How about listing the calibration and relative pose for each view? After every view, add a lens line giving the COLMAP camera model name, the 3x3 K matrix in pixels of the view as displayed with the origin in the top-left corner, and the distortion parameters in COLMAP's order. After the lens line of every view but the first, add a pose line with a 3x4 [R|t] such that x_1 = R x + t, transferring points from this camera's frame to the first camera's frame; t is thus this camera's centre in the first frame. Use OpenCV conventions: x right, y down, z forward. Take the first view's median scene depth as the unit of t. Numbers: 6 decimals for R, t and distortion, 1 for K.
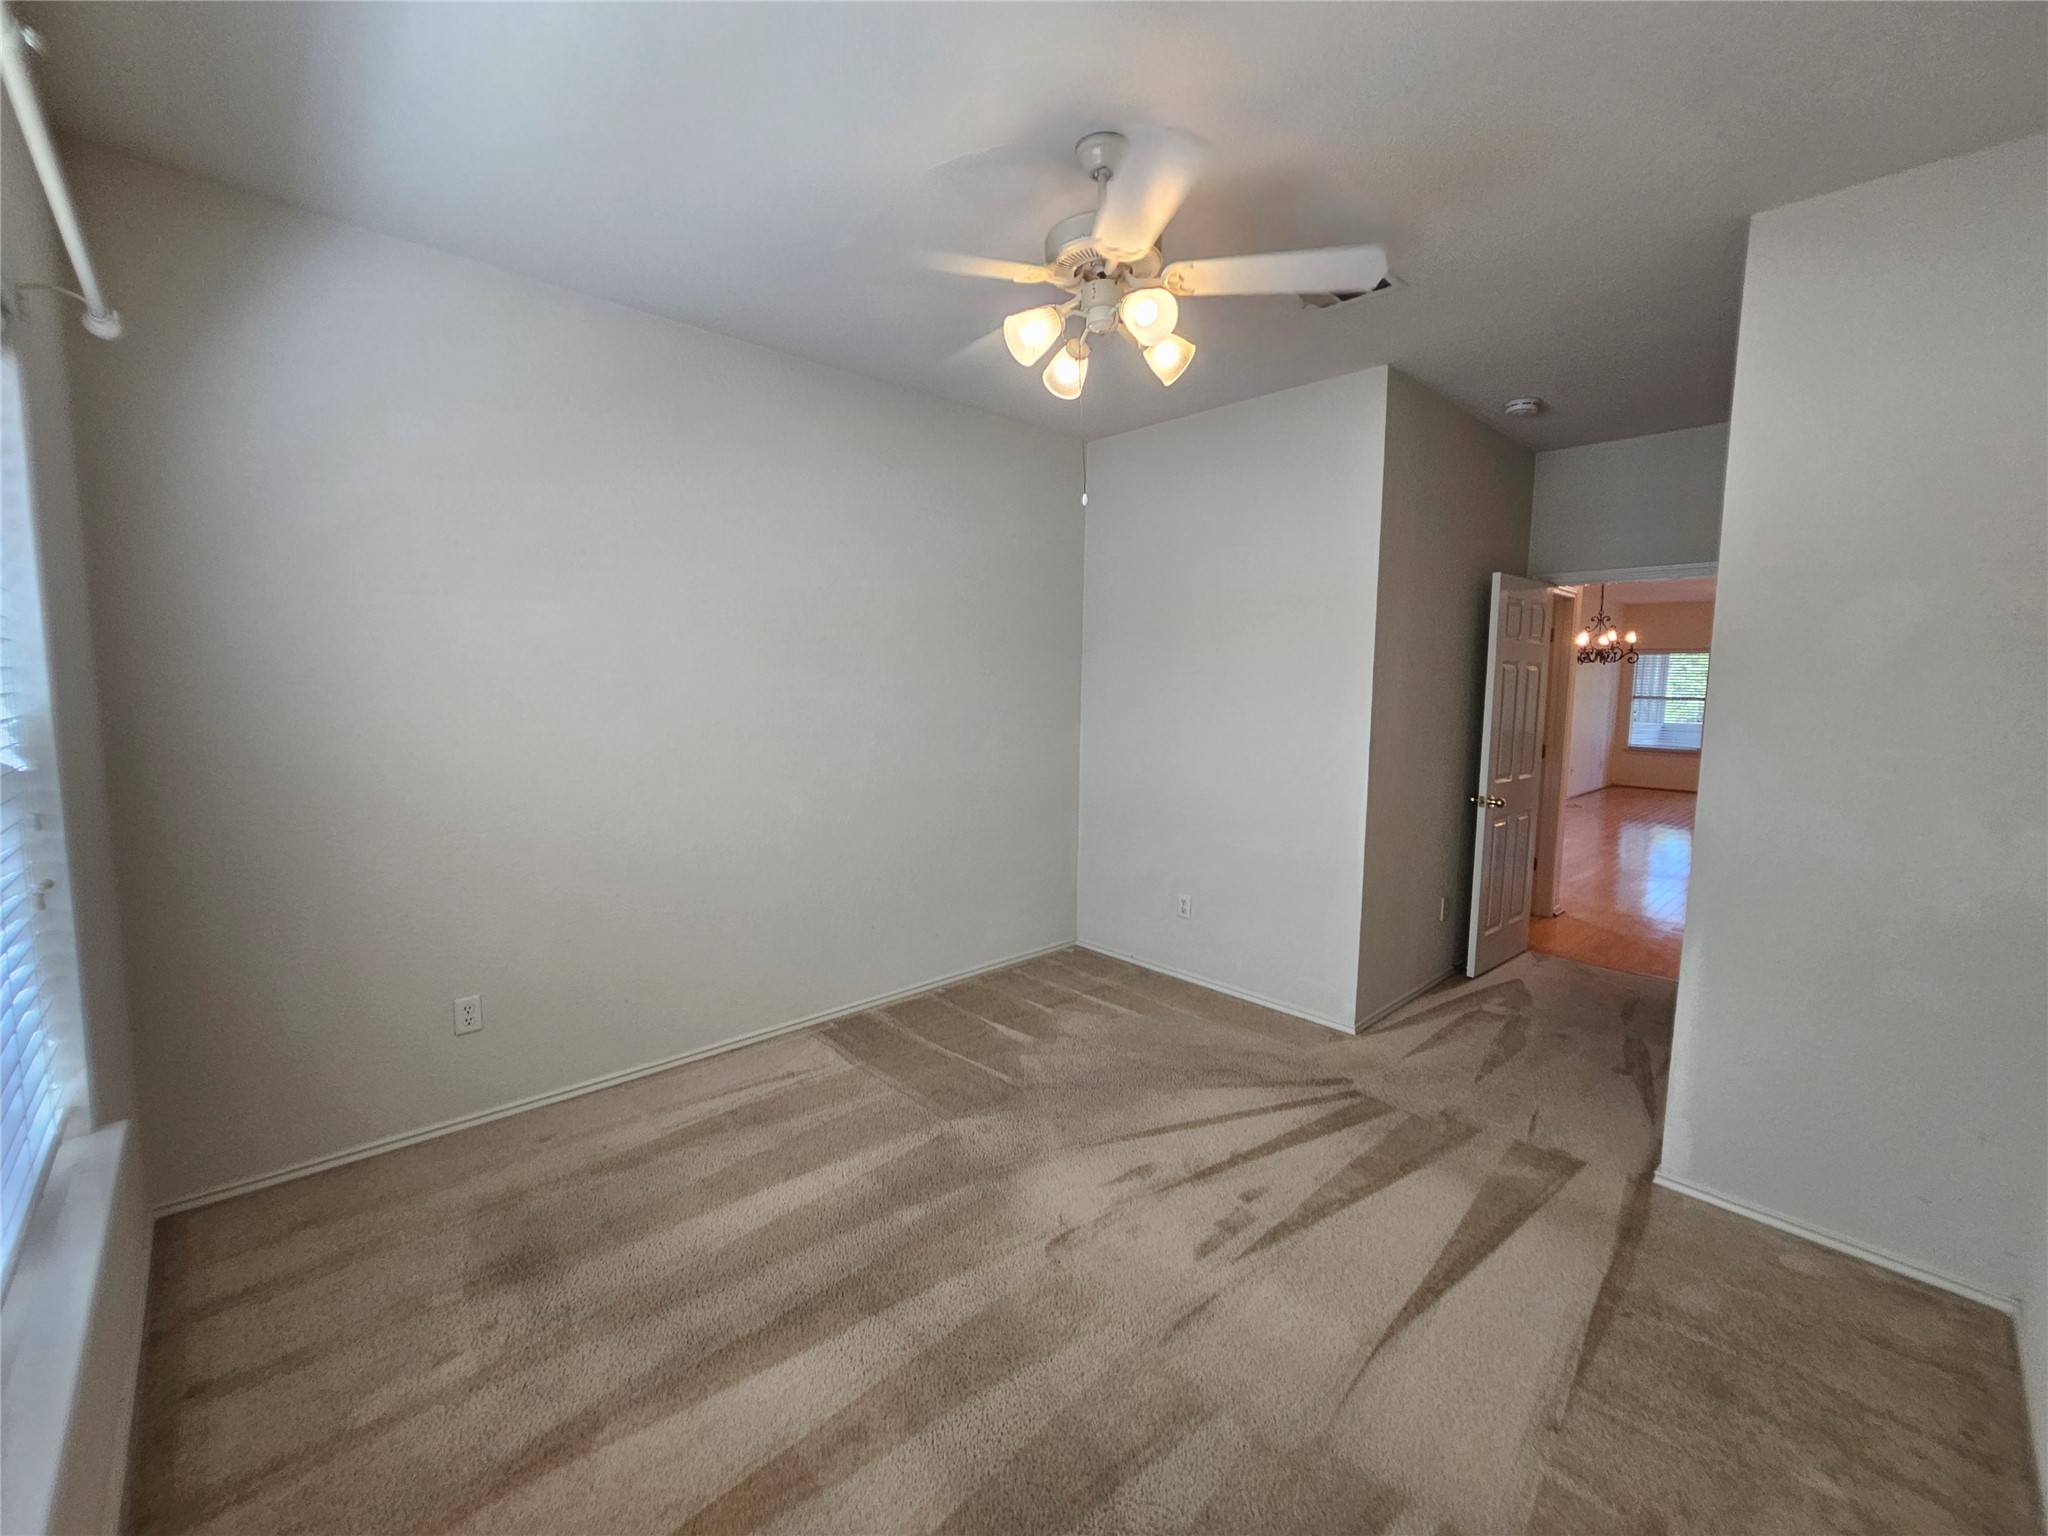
lens RADIAL K [[843.9, 0, 1024.8], [0, 843.9, 766.7], [0, 0, 1]] dist [-0.002962, 0.000416]
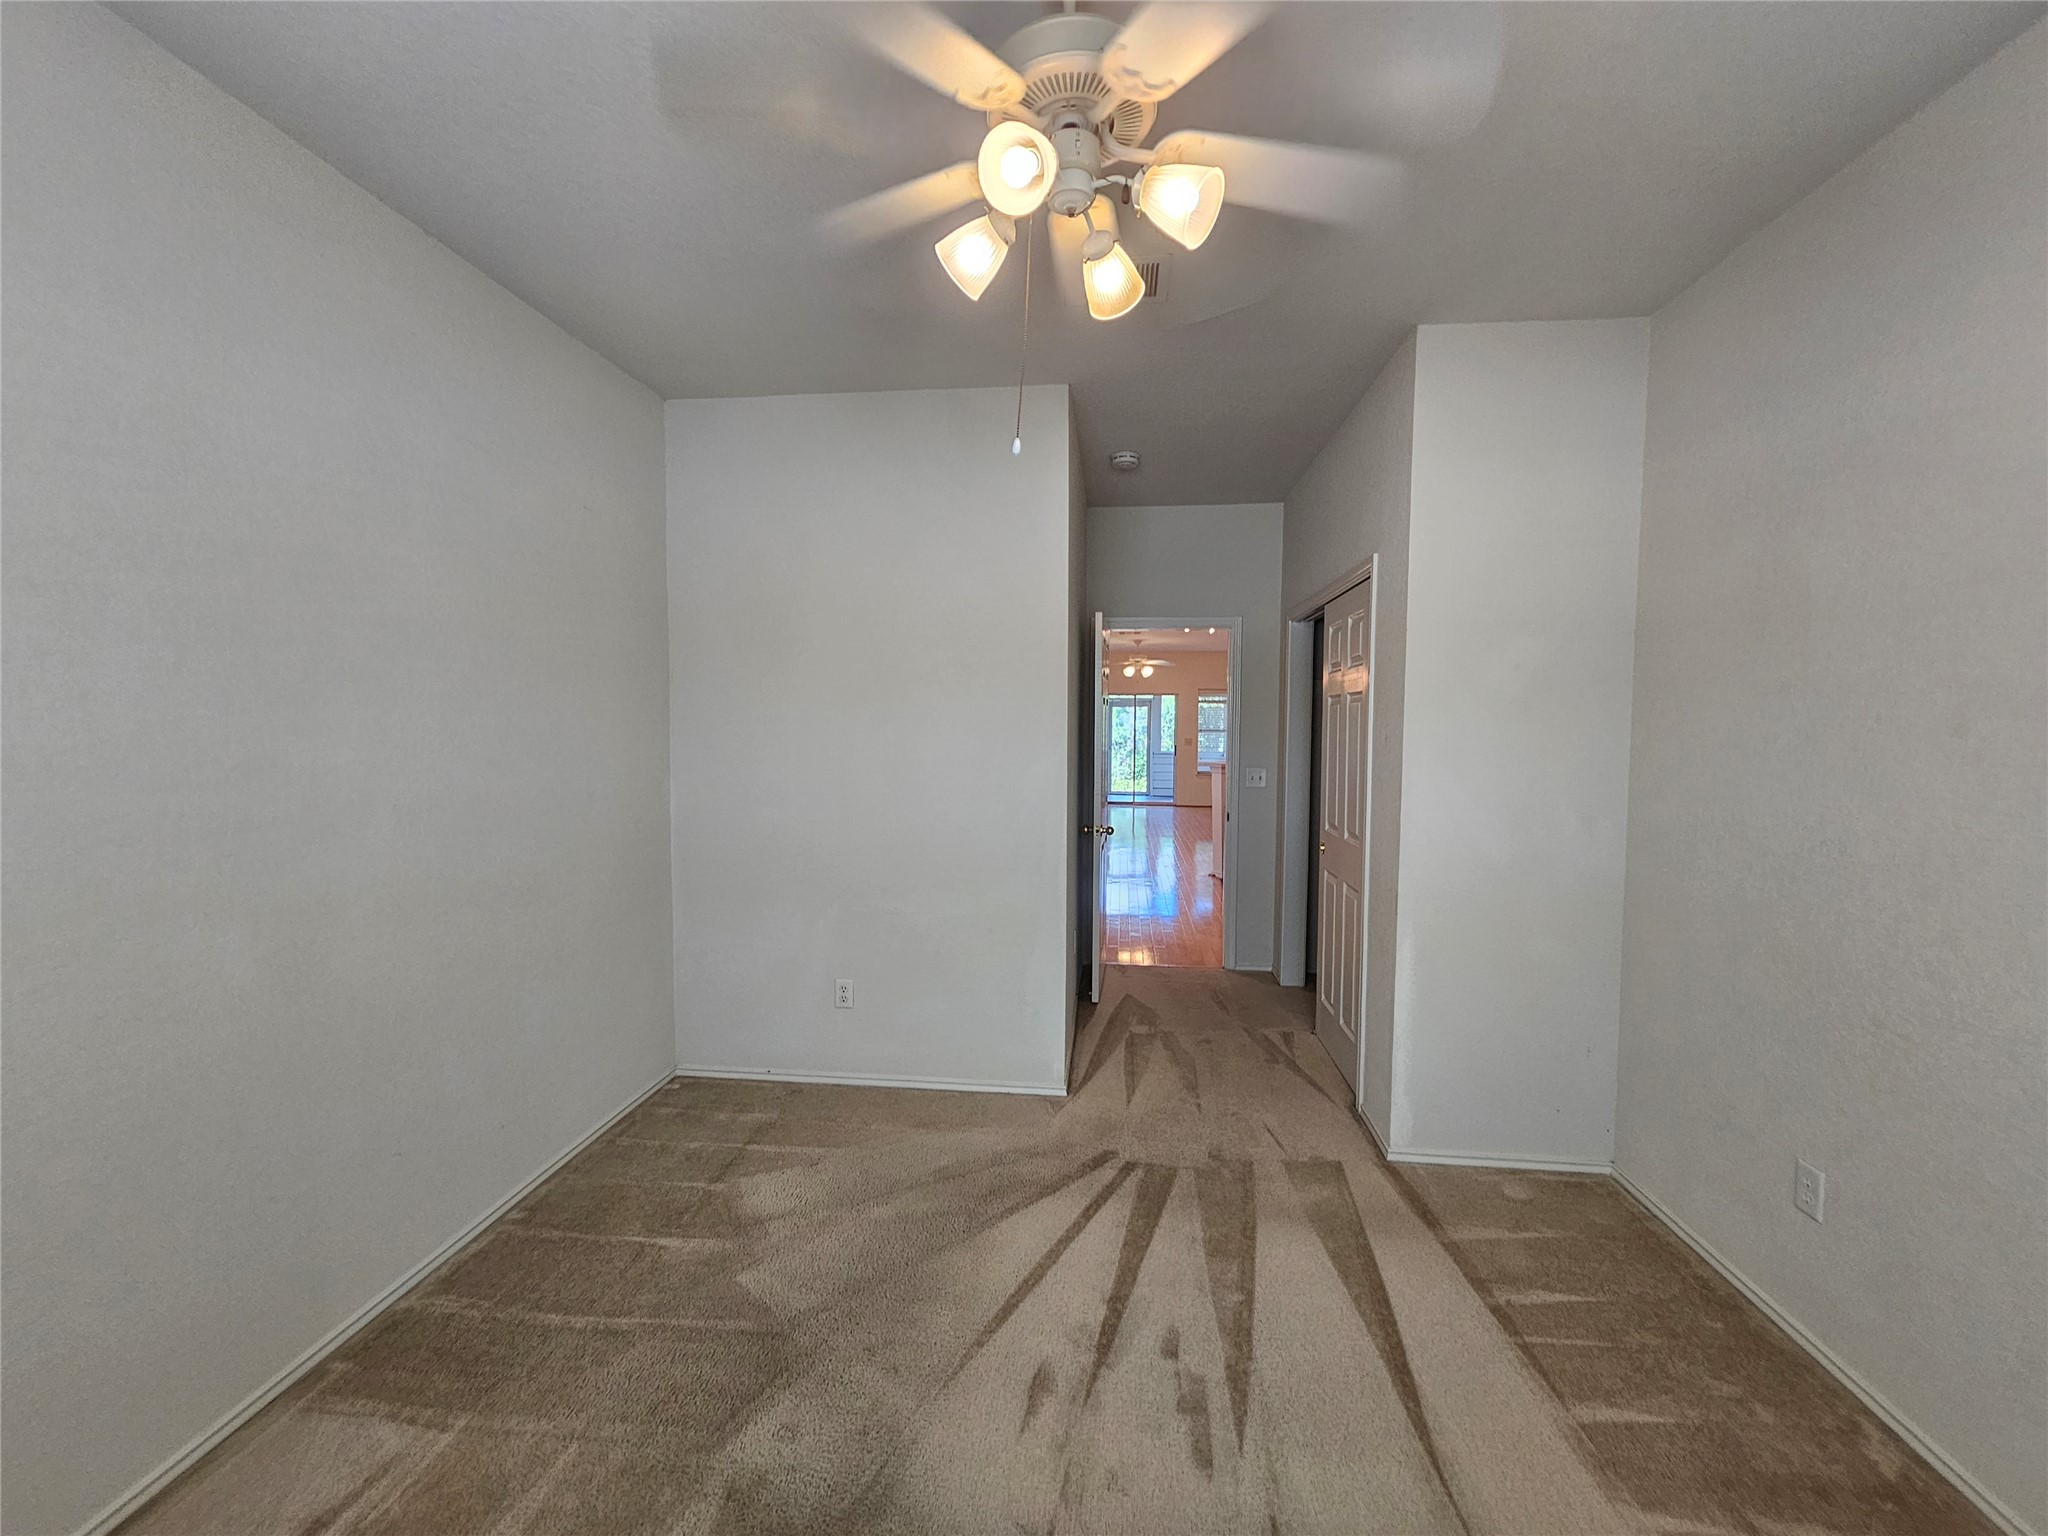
lens RADIAL K [[843.9, 0, 1024.8], [0, 843.9, 766.7], [0, 0, 1]] dist [-0.002962, 0.000416]
pose [[0.759121, -0.040257, 0.649703, -0.257963], [0.070512, 0.997298, -0.020593, -0.030937], [-0.647119, 0.061444, 0.759909, 0.333188]]
